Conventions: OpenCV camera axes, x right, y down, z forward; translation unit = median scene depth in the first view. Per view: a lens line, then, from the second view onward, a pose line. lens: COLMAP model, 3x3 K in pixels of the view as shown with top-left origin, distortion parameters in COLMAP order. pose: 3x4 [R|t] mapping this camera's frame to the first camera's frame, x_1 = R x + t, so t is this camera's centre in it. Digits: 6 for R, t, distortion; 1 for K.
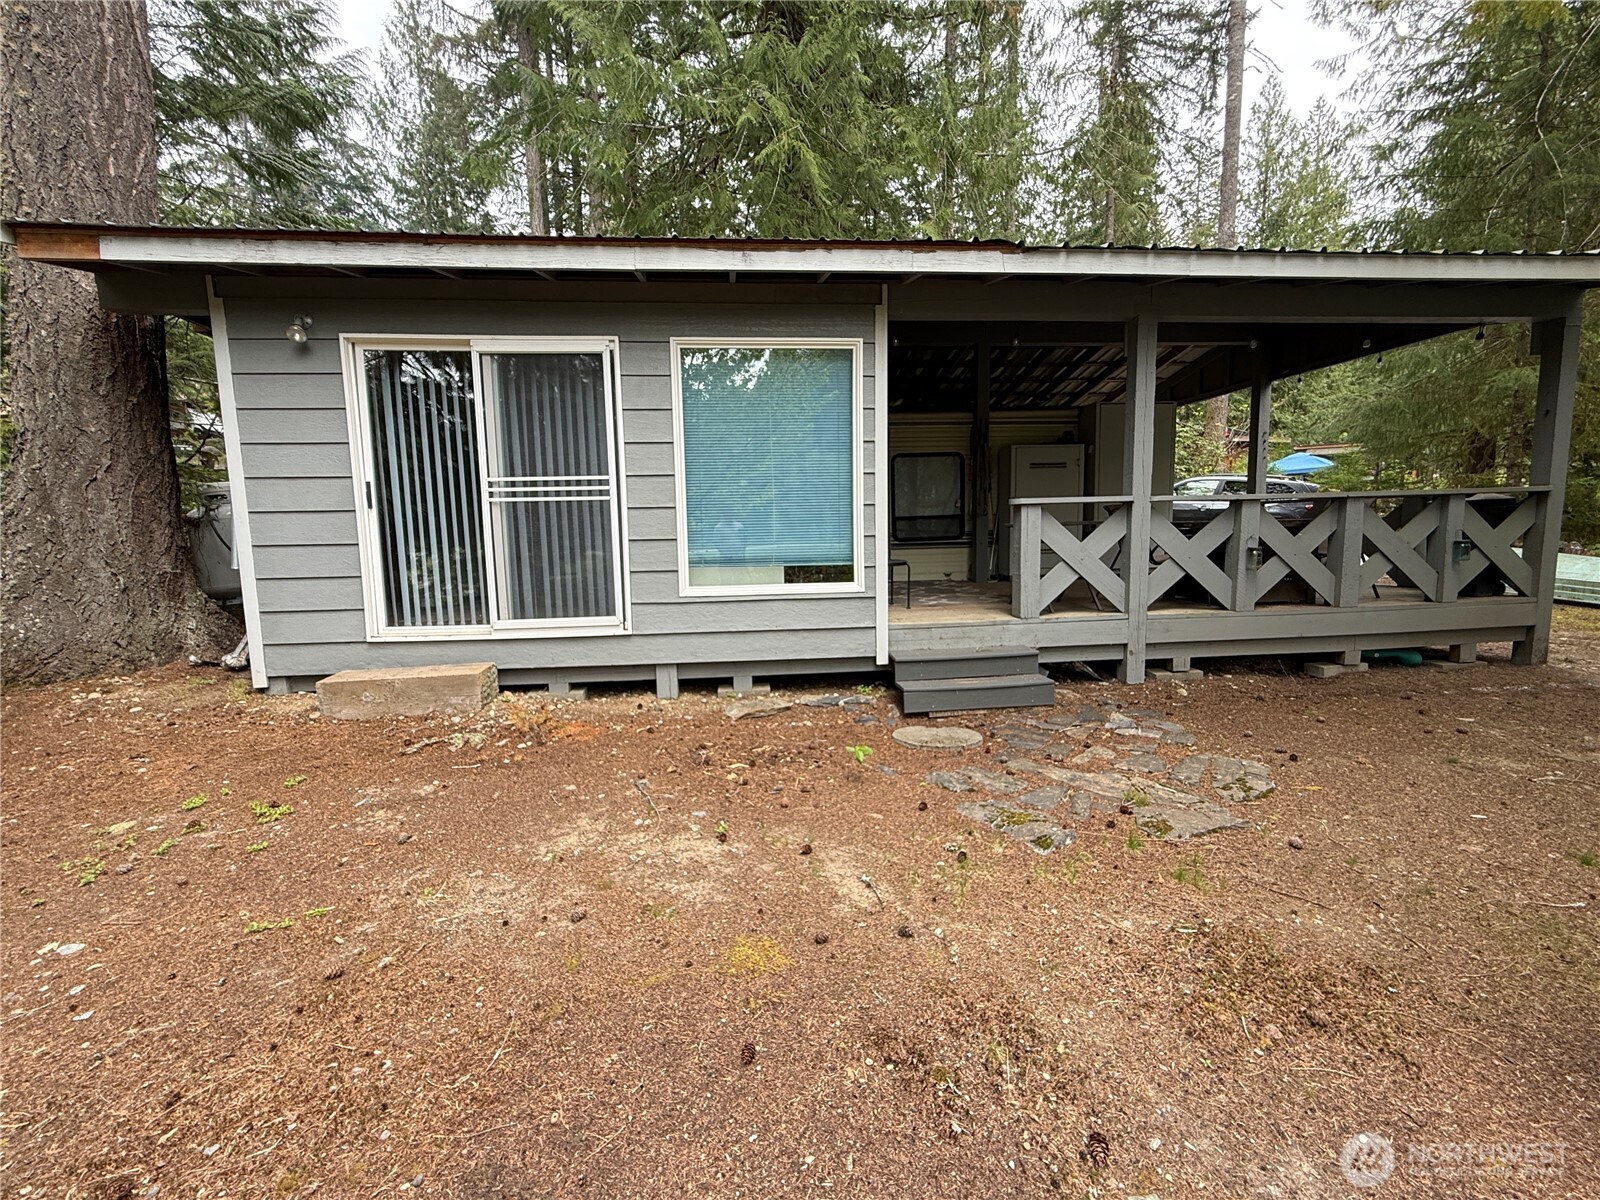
lens RADIAL K [[638.9, 0, 804.6], [0, 638.9, 599.8], [0, 0, 1]] dist [0.000680, 0.000219]
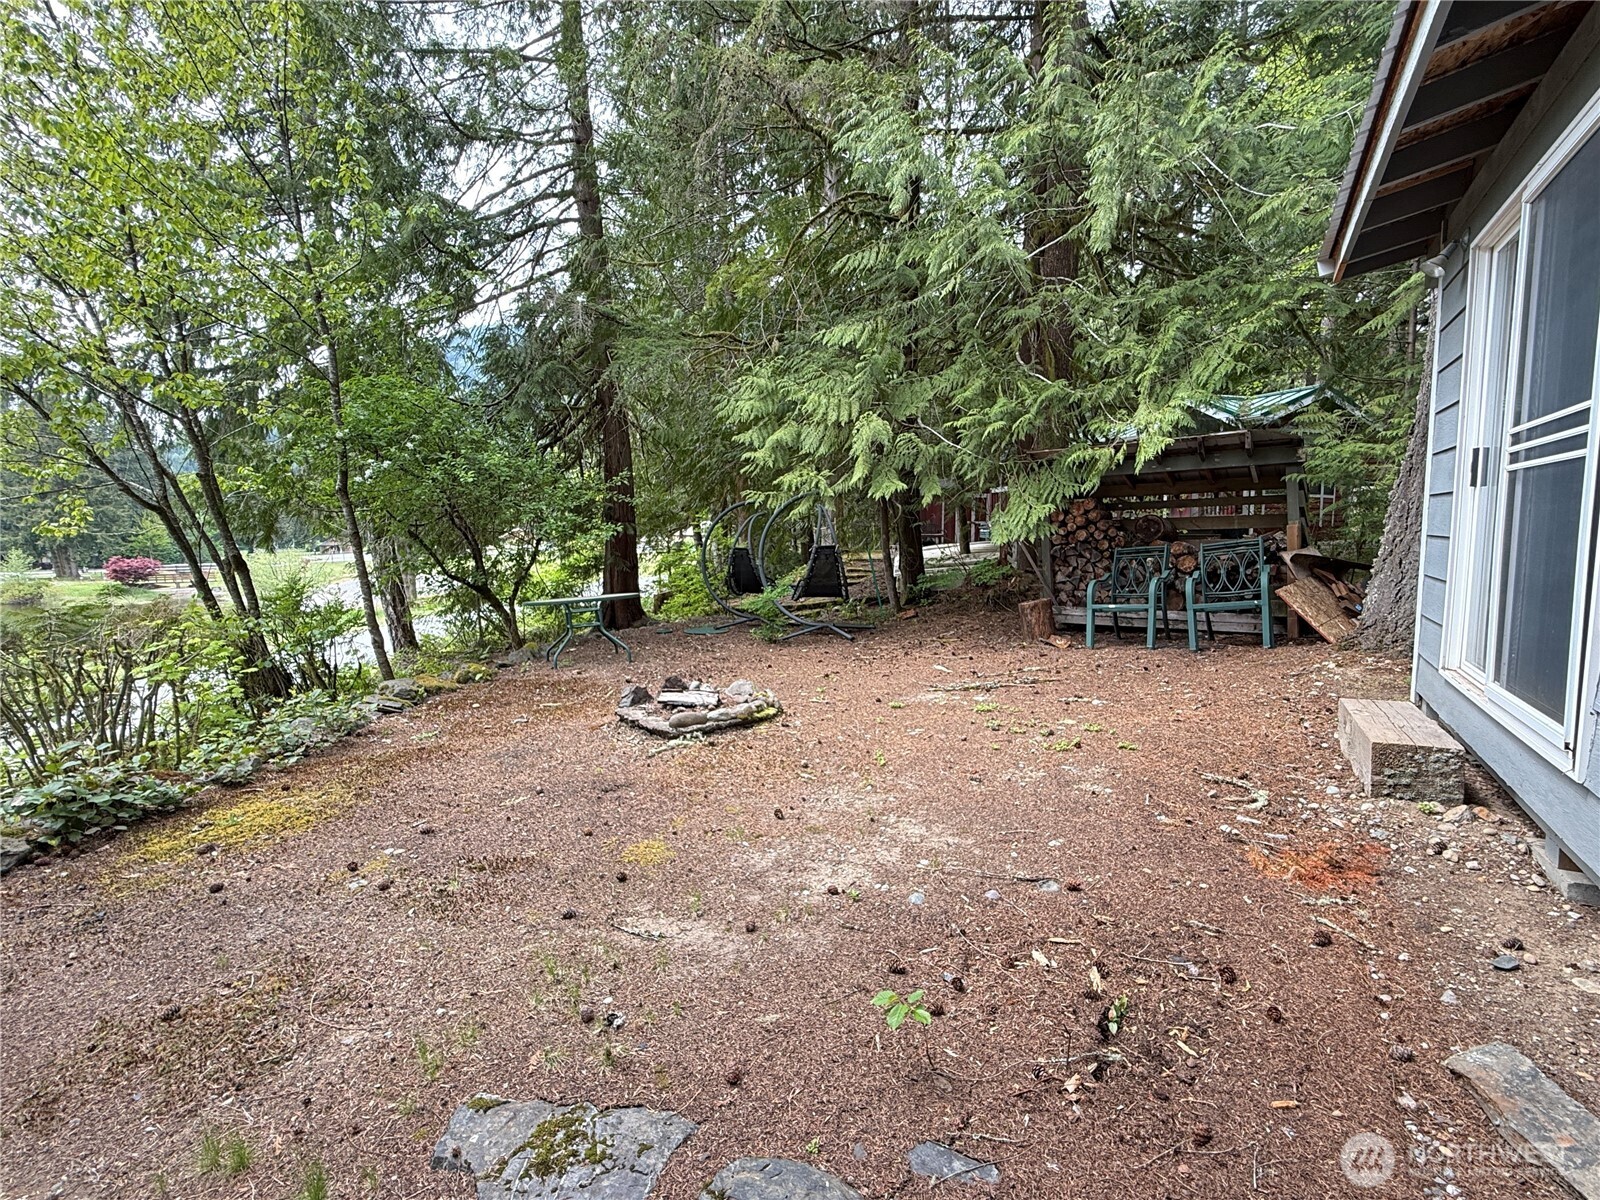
lens RADIAL K [[742.4, 0, 800.0], [0, 742.4, 600.0], [0, 0, 1]] dist [-0.000471, -0.000053]
pose [[-0.580624, 0.102750, -0.807662, 0.657067], [-0.072313, 0.981576, 0.176861, -0.183624], [0.810954, 0.161094, -0.562497, 1.432138]]
